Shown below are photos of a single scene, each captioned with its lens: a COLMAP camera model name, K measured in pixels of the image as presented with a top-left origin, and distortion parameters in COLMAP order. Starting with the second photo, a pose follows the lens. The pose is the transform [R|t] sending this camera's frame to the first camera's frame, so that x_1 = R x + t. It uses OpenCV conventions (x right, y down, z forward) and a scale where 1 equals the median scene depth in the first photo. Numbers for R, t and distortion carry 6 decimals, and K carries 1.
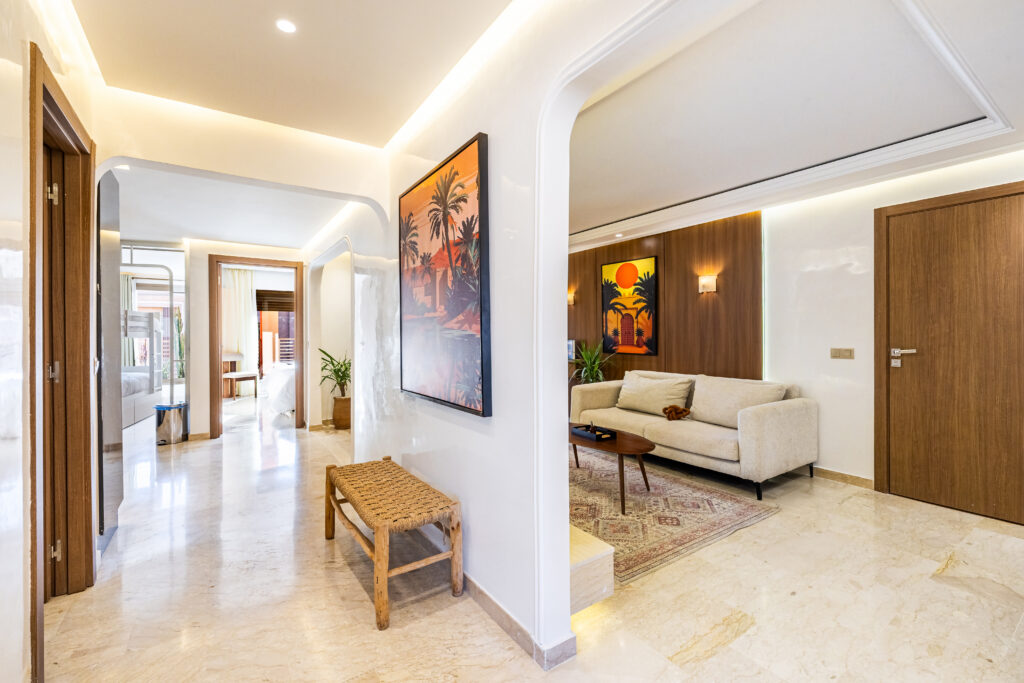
lens RADIAL K [[435.8, 0, 516.0], [0, 435.8, 338.4], [0, 0, 1]] dist [0.003257, 0.000470]
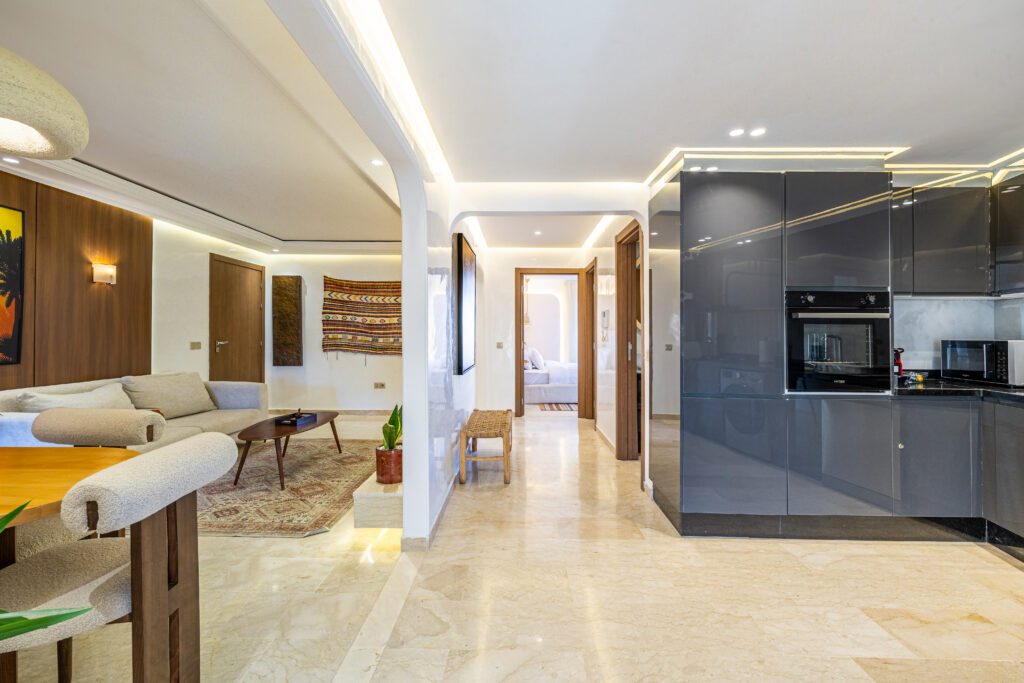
lens RADIAL K [[435.8, 0, 509.7], [0, 435.8, 337.6], [0, 0, 1]] dist [0.003257, 0.000470]
pose [[-0.811683, -0.008223, 0.584041, -0.587882], [0.001606, 0.999866, 0.016310, -0.008451], [-0.584097, 0.014177, -0.811560, 0.997310]]
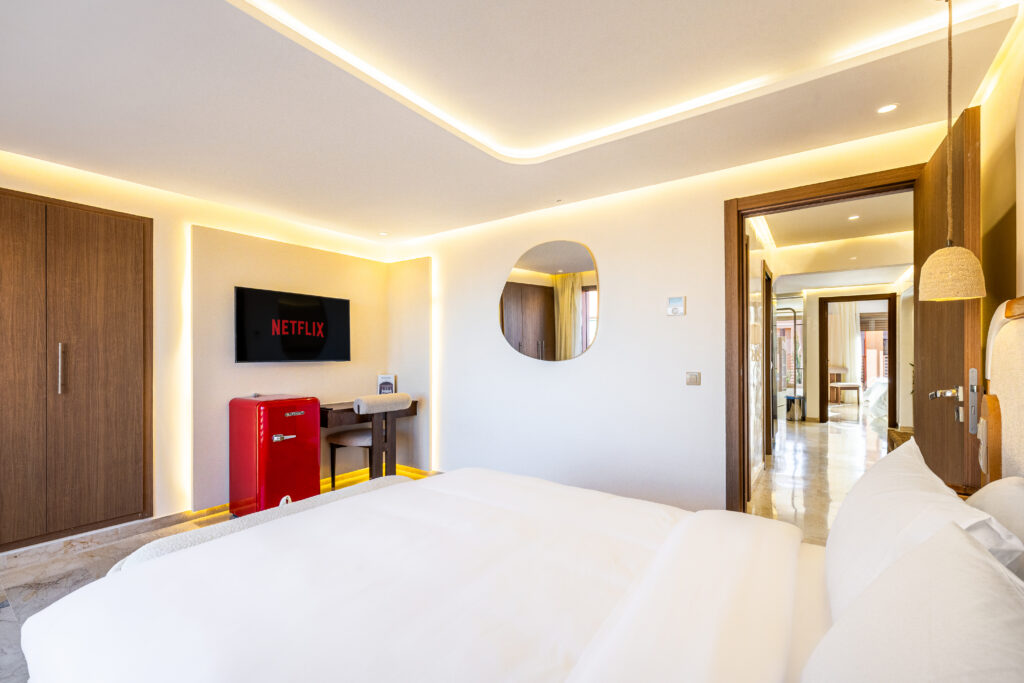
lens RADIAL K [[435.8, 0, 514.8], [0, 435.8, 351.6], [0, 0, 1]] dist [0.003257, 0.000470]
pose [[0.341244, 0.000337, -0.939975, 0.329001], [-0.008202, 0.999963, -0.002619, 0.001364], [0.939939, 0.008603, 0.341234, -0.465280]]
